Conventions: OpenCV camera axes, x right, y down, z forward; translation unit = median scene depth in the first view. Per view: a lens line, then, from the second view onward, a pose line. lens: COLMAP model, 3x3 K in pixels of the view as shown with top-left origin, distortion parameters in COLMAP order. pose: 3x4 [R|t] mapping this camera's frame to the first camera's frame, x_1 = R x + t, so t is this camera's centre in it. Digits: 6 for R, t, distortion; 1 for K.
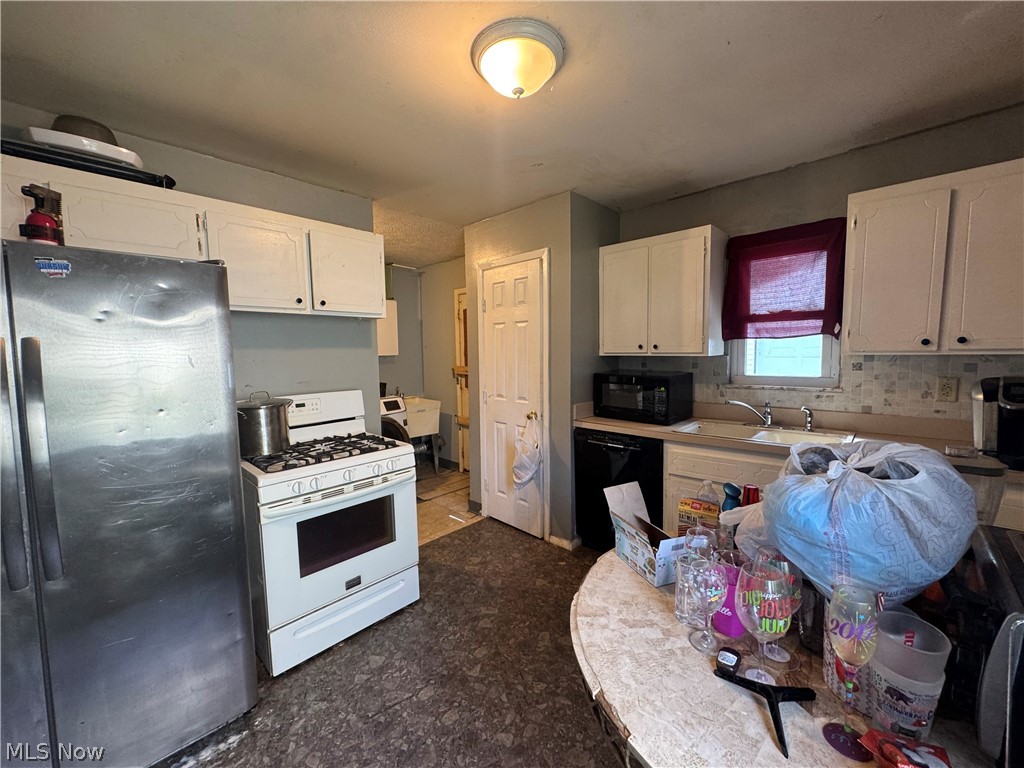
lens RADIAL K [[408.3, 0, 510.5], [0, 408.3, 382.8], [0, 0, 1]] dist [-0.001798, -0.000532]
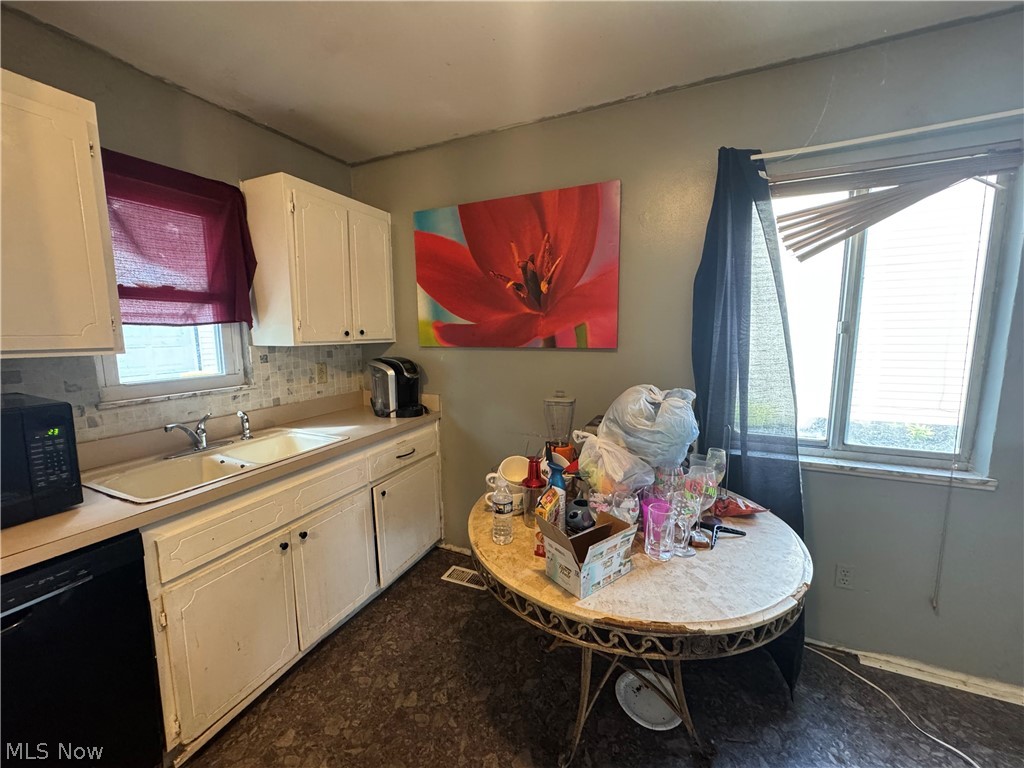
lens RADIAL K [[408.3, 0, 511.9], [0, 408.3, 382.2], [0, 0, 1]] dist [-0.001798, -0.000532]
pose [[-0.327642, -0.098014, 0.939704, -0.217653], [0.086806, 0.987275, 0.133242, -0.059607], [-0.940806, 0.125228, -0.314965, 0.731519]]
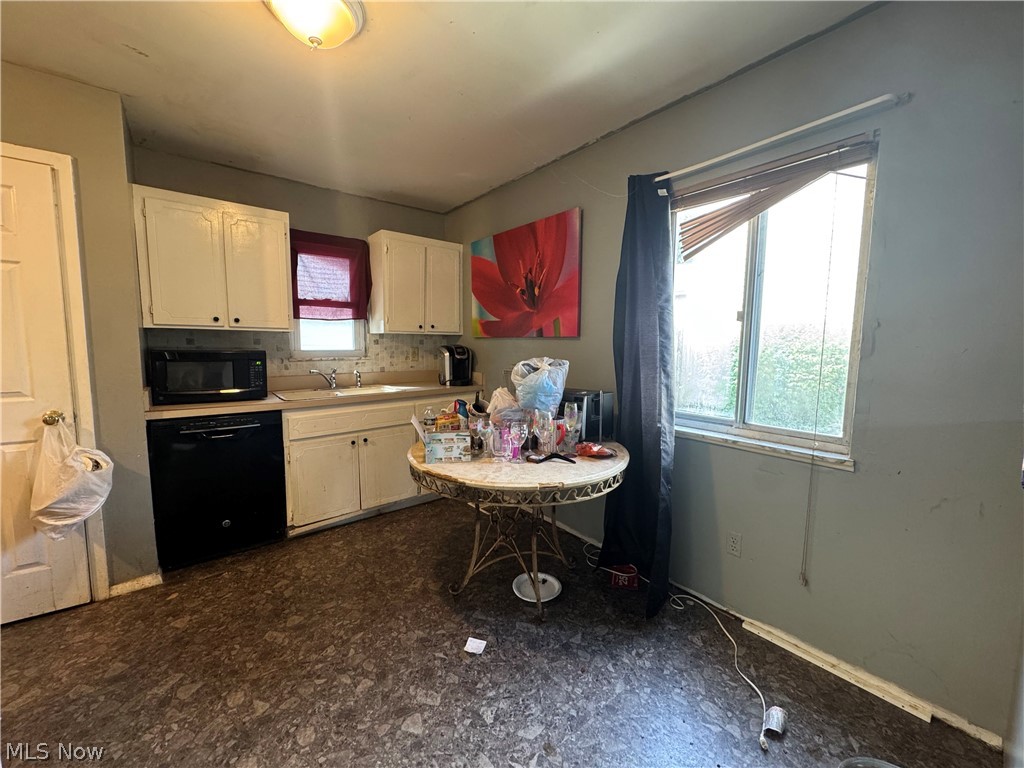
lens RADIAL K [[408.3, 0, 512.4], [0, 408.3, 382.2], [0, 0, 1]] dist [-0.001798, -0.000532]
pose [[0.130583, -0.077891, 0.988373, -0.587516], [0.066540, 0.995350, 0.069649, 0.036311], [-0.989202, 0.056672, 0.135158, 0.280000]]
